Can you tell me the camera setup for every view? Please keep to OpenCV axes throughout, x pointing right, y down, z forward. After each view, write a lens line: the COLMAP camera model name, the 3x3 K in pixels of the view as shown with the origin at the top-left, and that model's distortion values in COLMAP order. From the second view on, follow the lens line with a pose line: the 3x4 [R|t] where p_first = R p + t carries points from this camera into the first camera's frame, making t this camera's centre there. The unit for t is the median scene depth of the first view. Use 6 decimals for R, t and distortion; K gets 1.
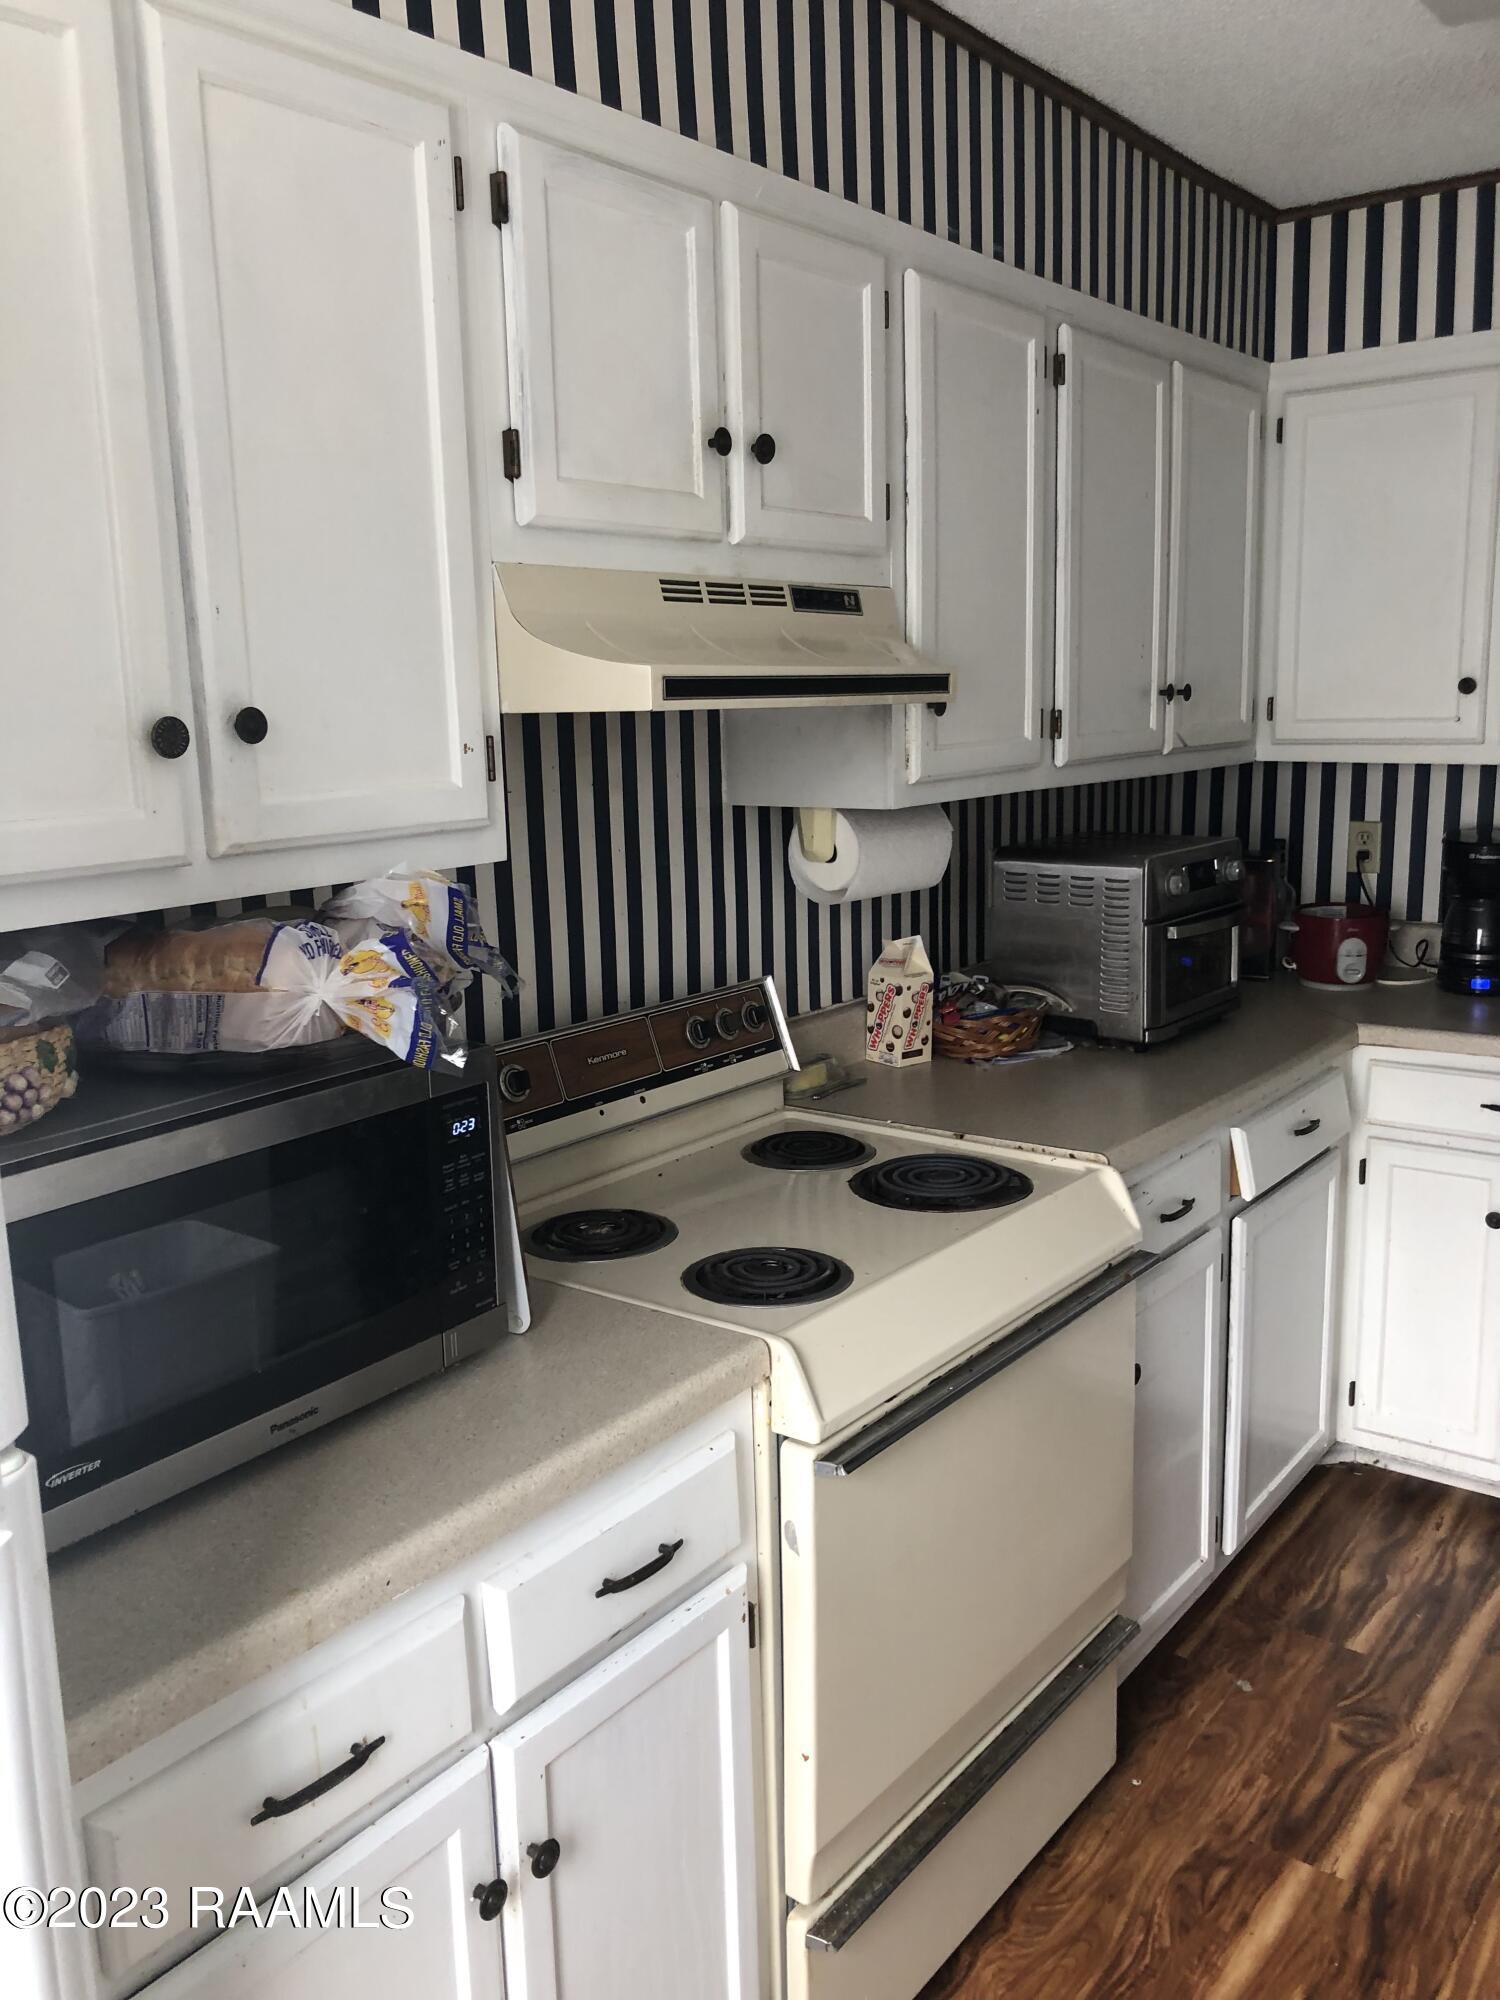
lens RADIAL K [[1666.8, 0, 741.1], [0, 1666.8, 995.5], [0, 0, 1]] dist [0.069533, -0.002617]
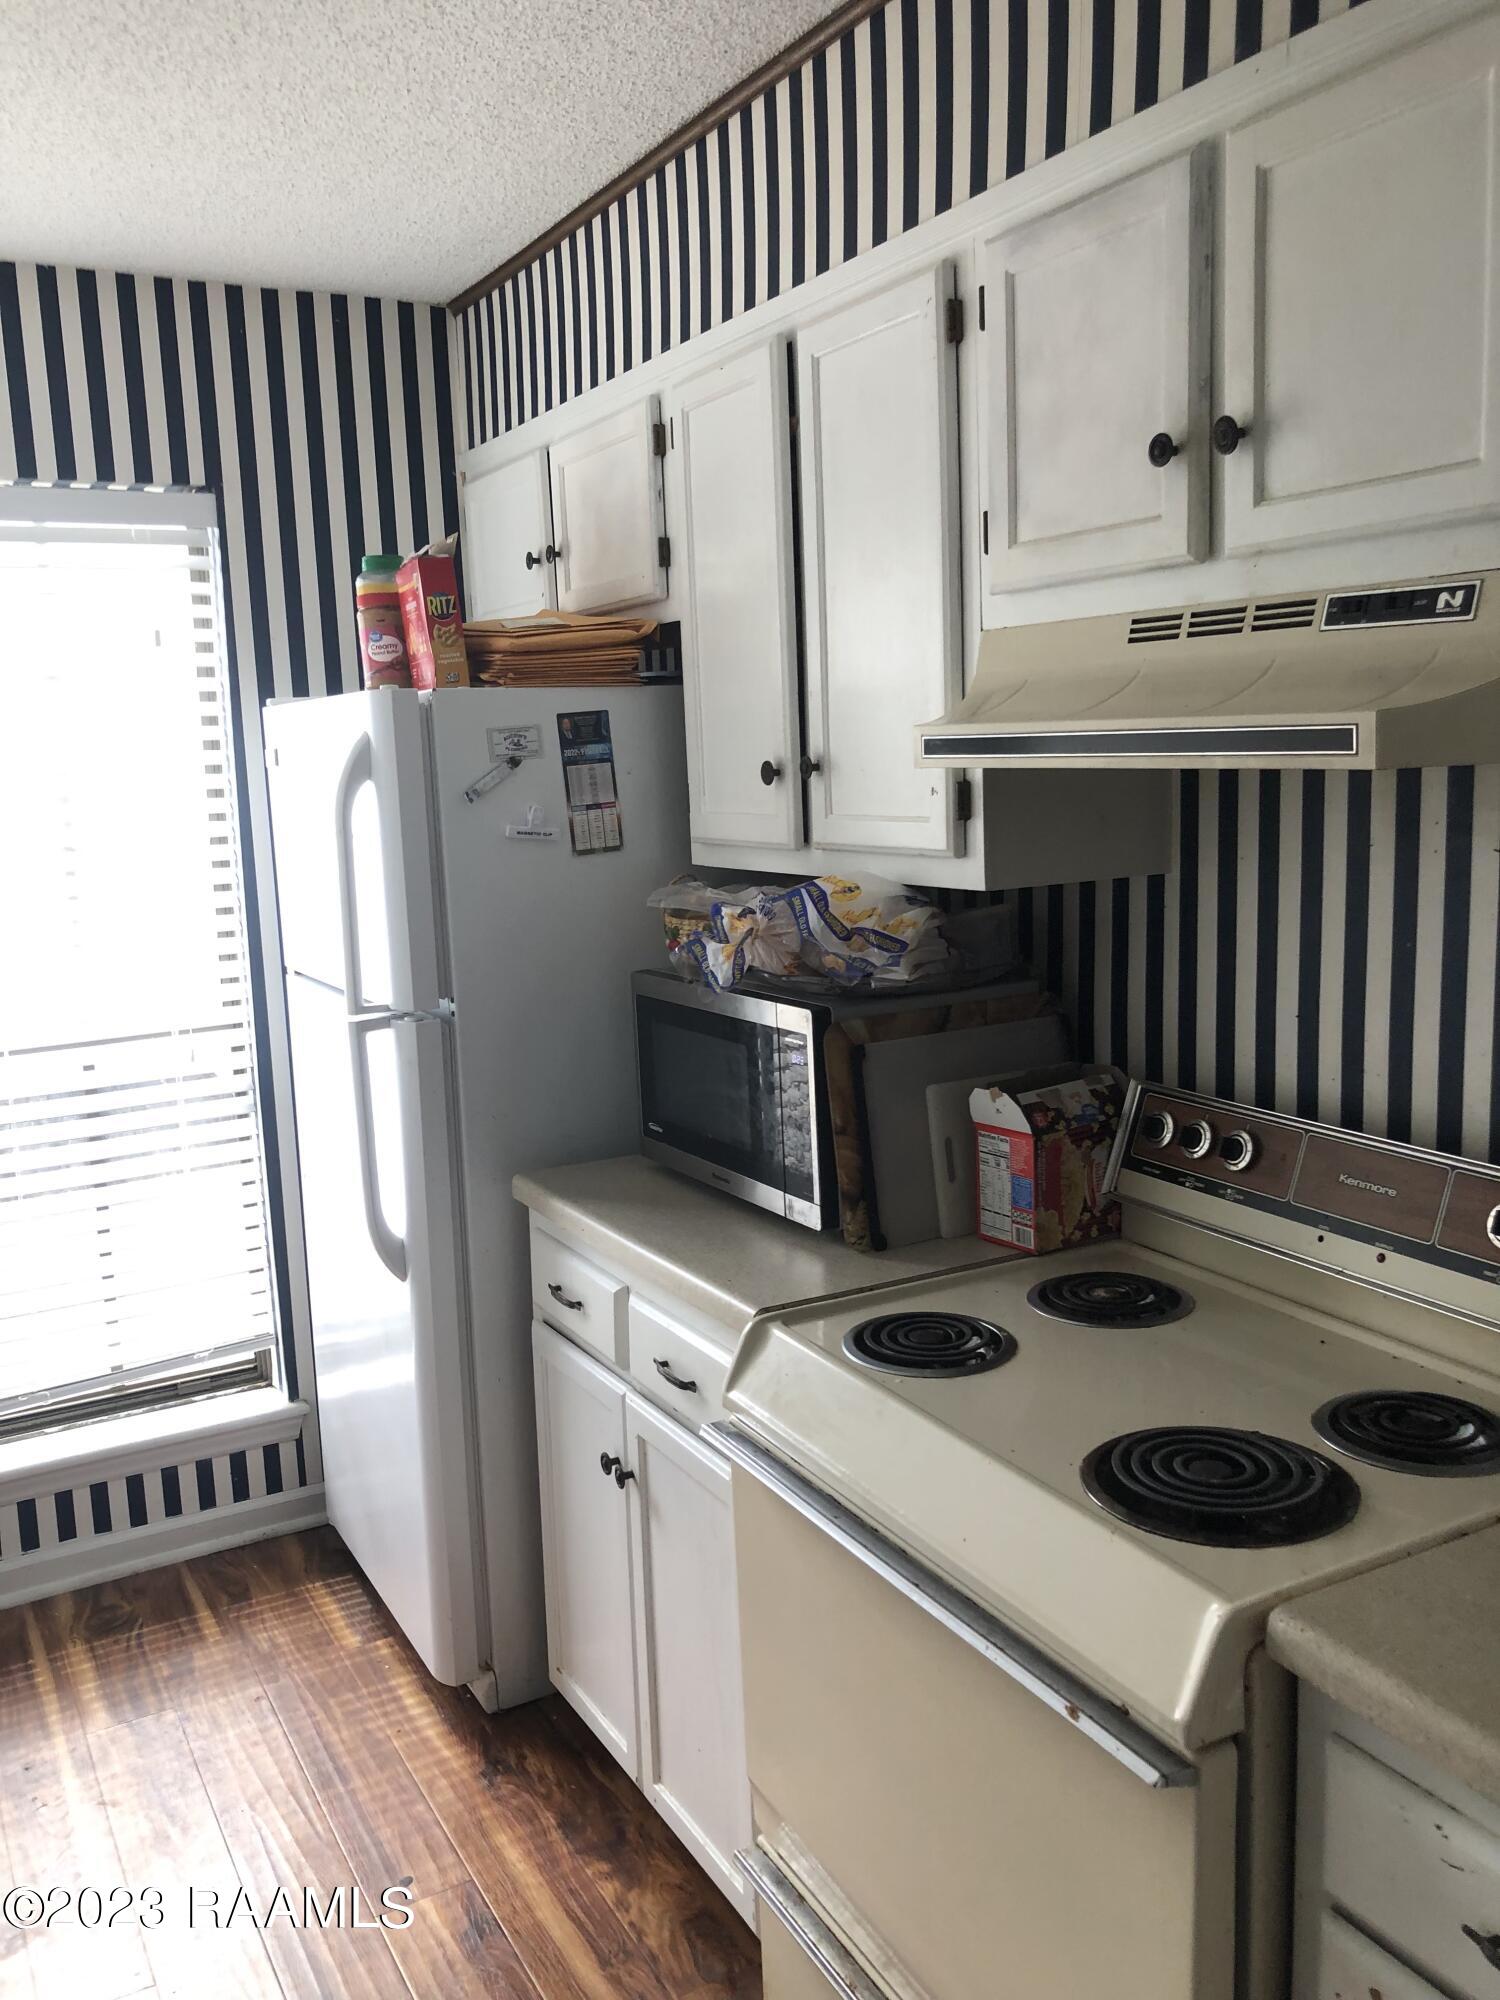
lens RADIAL K [[1666.8, 0, 741.1], [0, 1666.8, 995.5], [0, 0, 1]] dist [0.069533, -0.002617]
pose [[-0.408618, 0.183922, -0.893982, 0.841071], [-0.119421, 0.960291, 0.252149, -0.245922], [0.904859, 0.209793, -0.370428, 1.135929]]
